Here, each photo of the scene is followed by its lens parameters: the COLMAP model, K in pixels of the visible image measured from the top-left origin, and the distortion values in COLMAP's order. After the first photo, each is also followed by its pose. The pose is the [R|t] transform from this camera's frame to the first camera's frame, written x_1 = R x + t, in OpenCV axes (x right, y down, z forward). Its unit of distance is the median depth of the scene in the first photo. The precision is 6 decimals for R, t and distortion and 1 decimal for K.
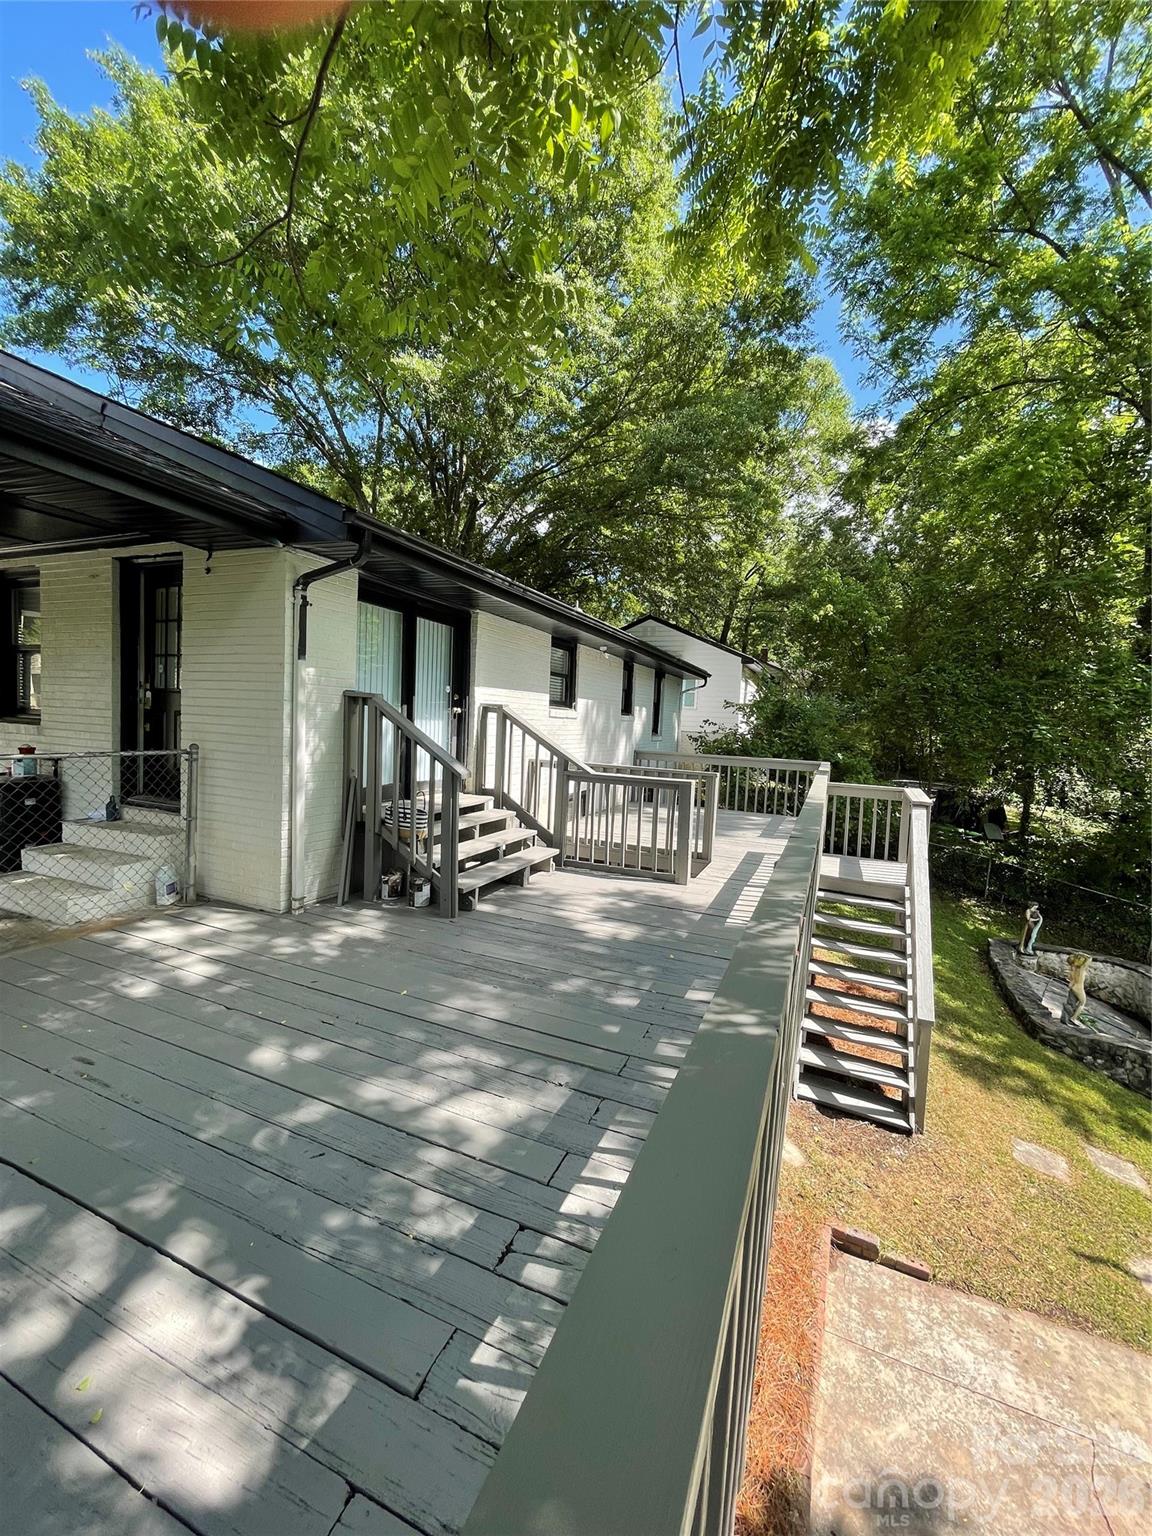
lens RADIAL K [[618.7, 0, 573.7], [0, 618.7, 766.0], [0, 0, 1]] dist [-0.002794, 0.000097]
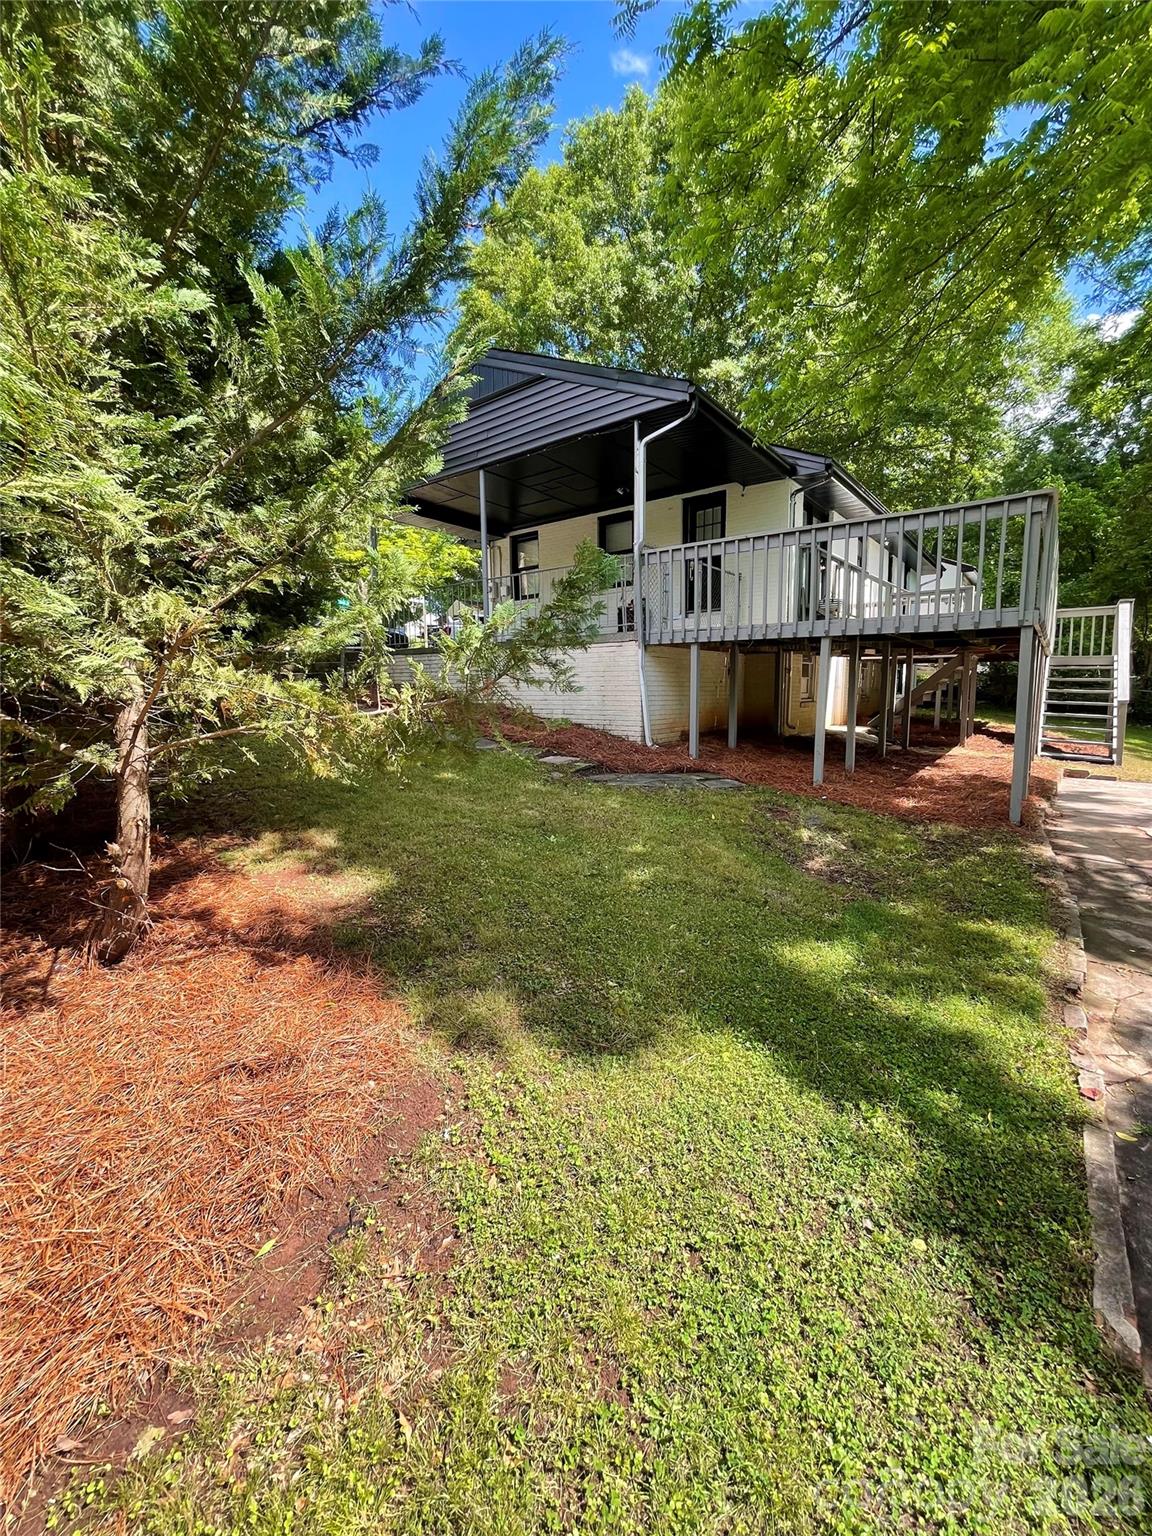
lens RADIAL K [[618.7, 0, 580.8], [0, 618.7, 766.0], [0, 0, 1]] dist [-0.002794, 0.000097]
pose [[0.967185, -0.022858, -0.253043, -0.089354], [0.035796, 0.998270, 0.046646, 0.080124], [0.251539, -0.054173, 0.966330, -0.202266]]
